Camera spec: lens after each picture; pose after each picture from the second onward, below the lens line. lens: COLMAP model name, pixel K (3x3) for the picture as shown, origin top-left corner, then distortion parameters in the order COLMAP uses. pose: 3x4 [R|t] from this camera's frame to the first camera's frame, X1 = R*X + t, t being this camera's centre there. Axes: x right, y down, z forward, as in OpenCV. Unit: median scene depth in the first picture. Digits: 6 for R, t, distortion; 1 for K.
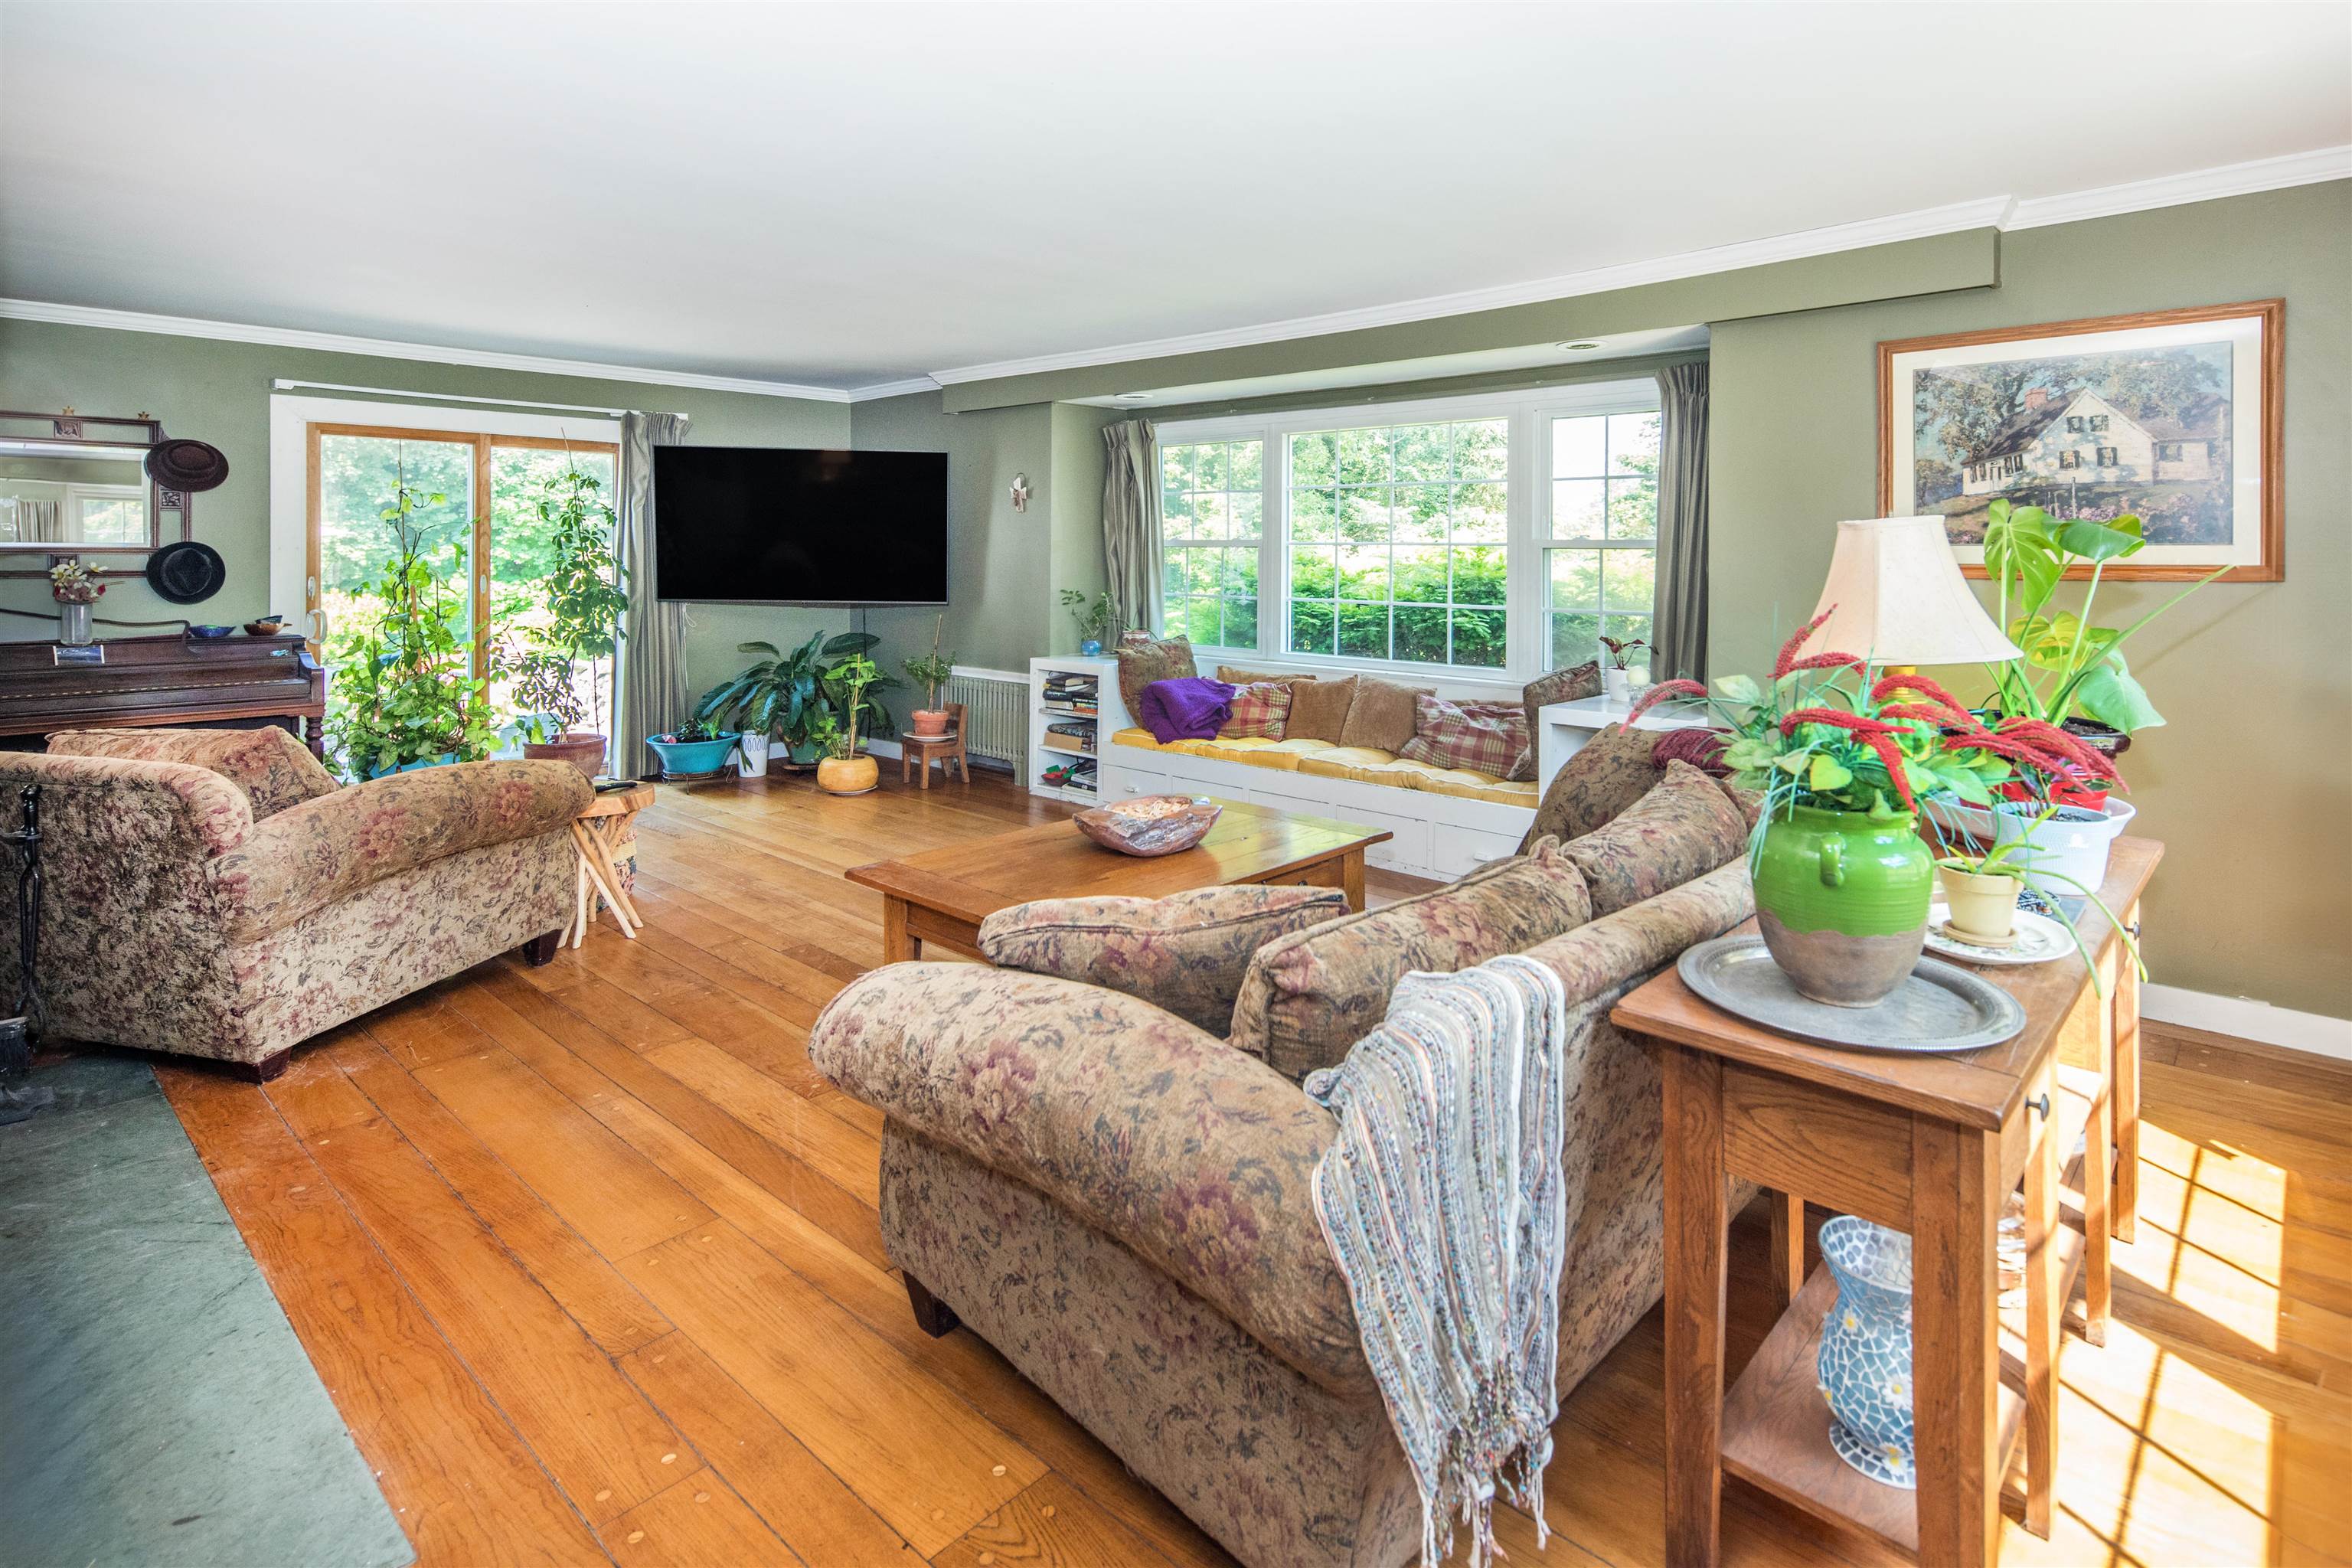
lens RADIAL K [[1176.4, 0, 1174.6], [0, 1176.4, 579.9], [0, 0, 1]] dist [0.009115, -0.003285]
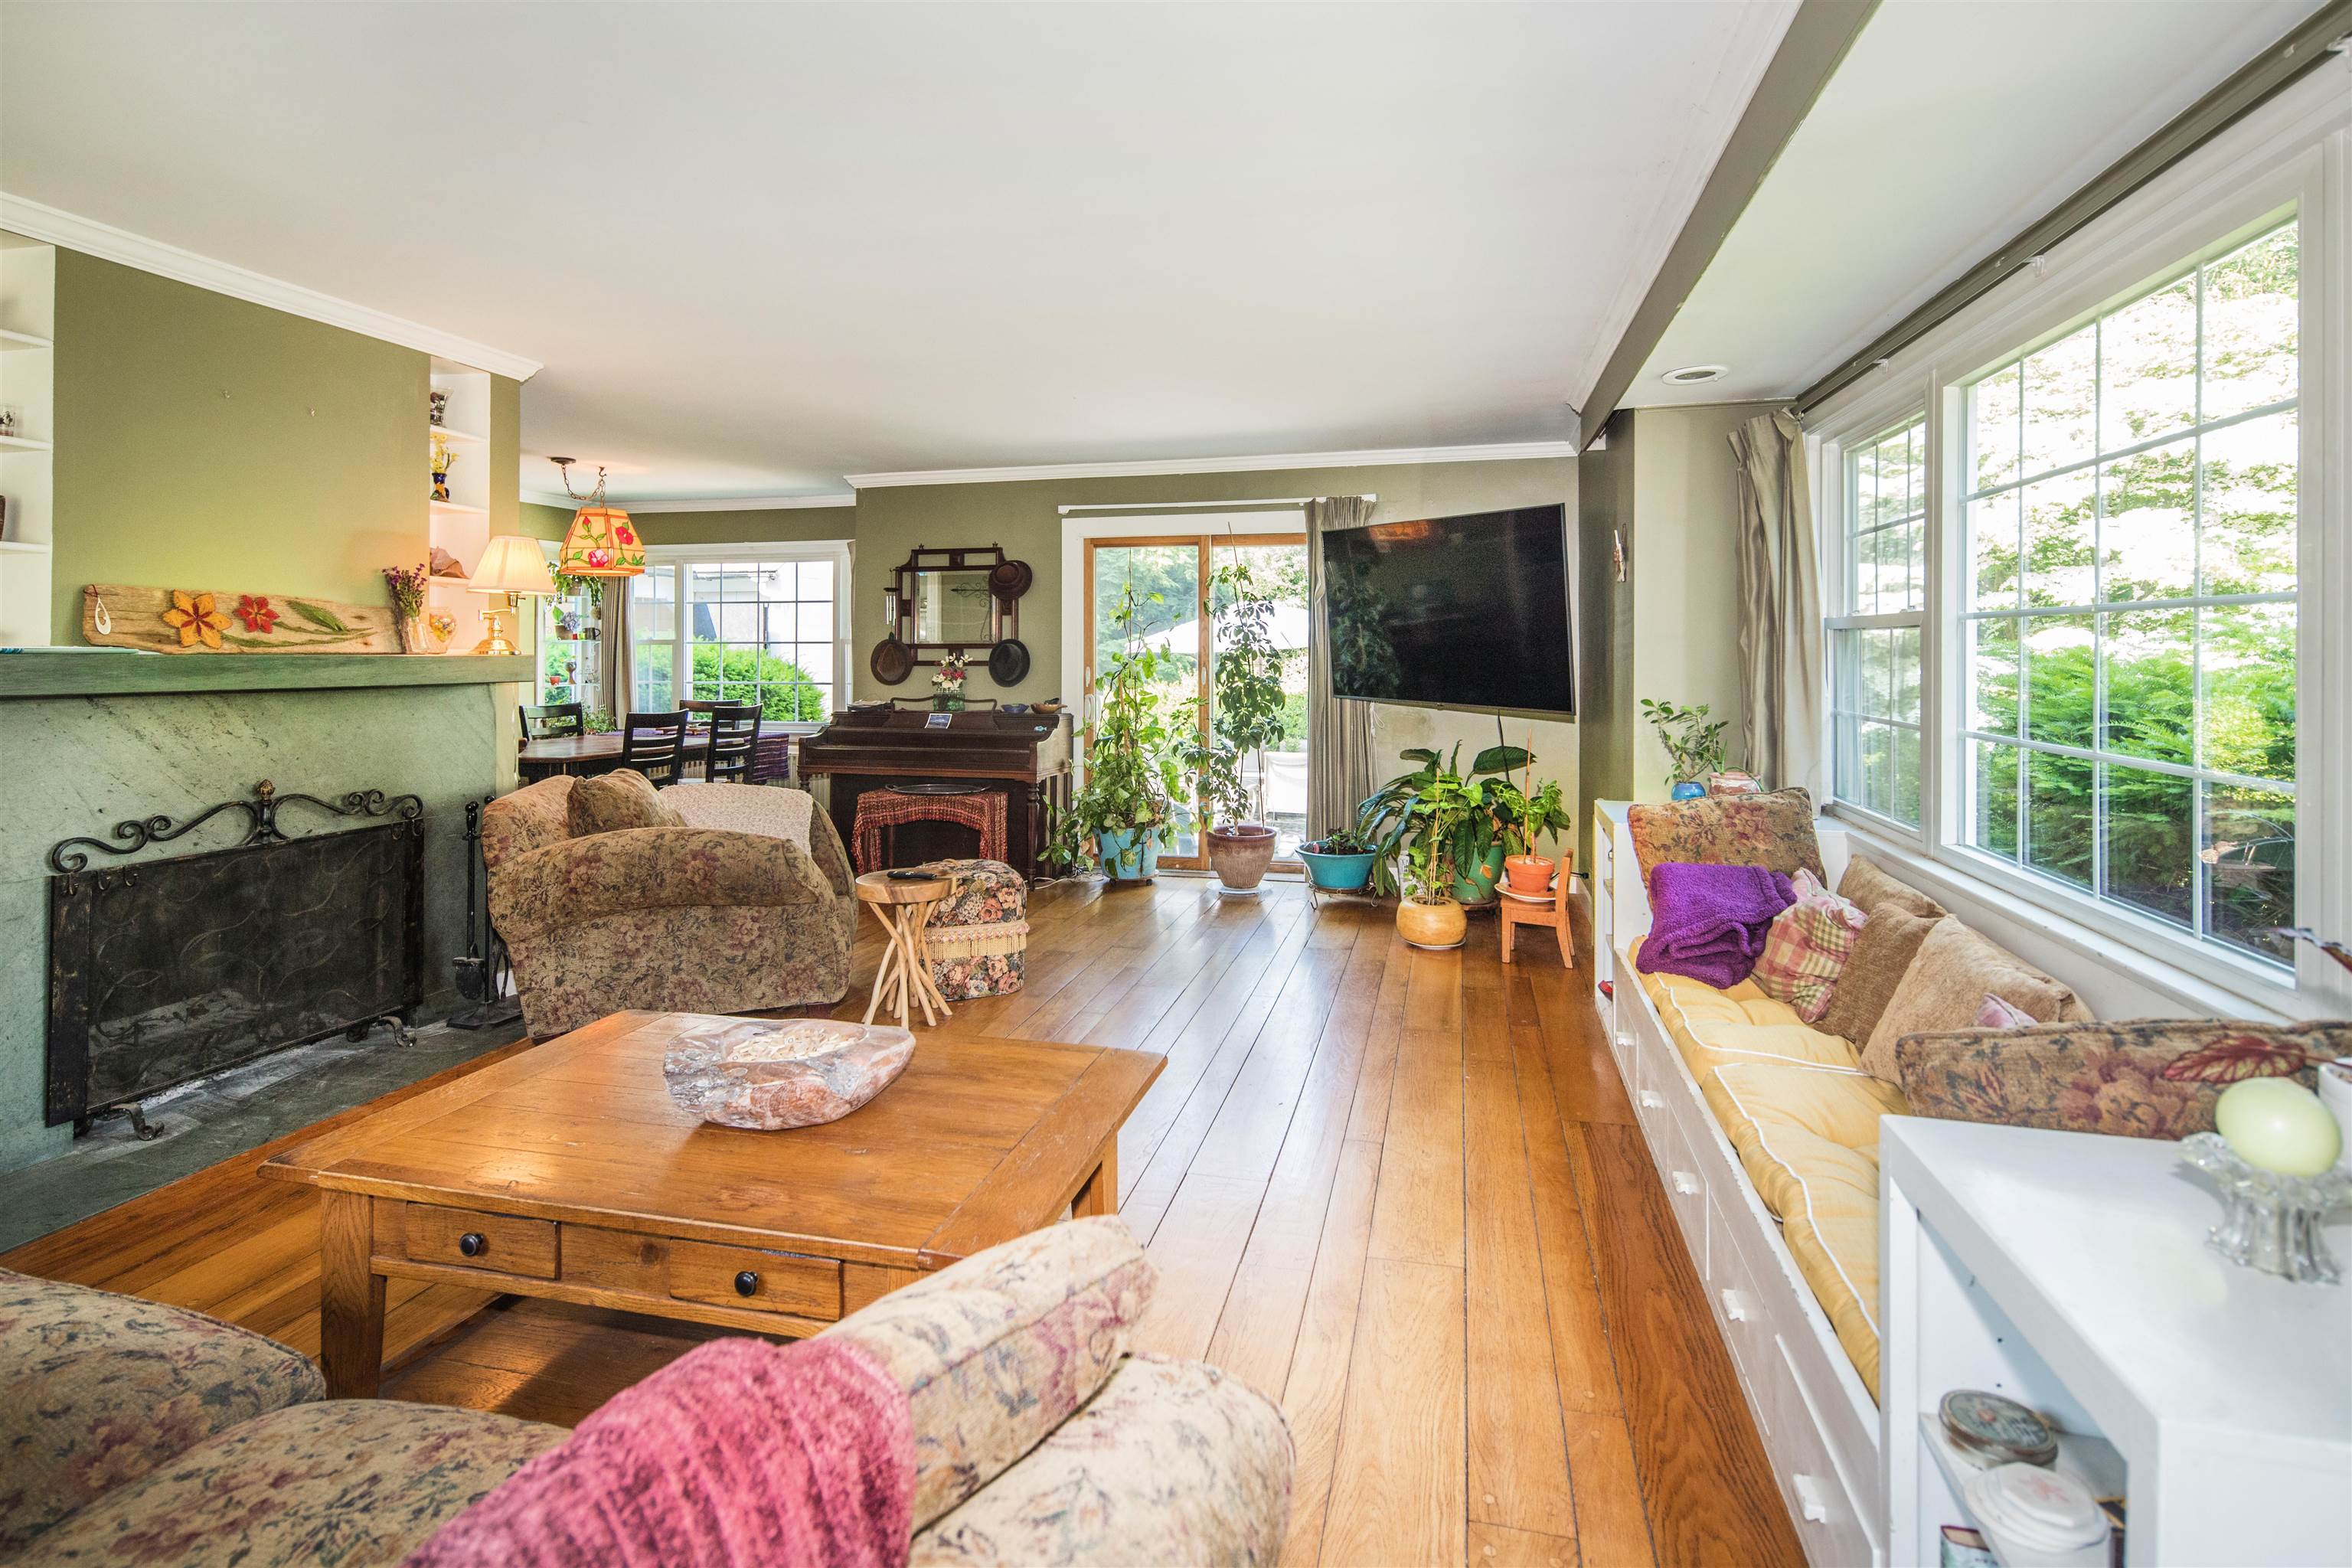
lens RADIAL K [[1176.4, 0, 1186.8], [0, 1176.4, 647.4], [0, 0, 1]] dist [0.009115, -0.003285]
pose [[0.497547, -0.005149, -0.867422, 0.332612], [-0.019169, 0.999673, -0.016929, -0.003994], [0.867225, 0.025051, 0.497286, 0.461379]]
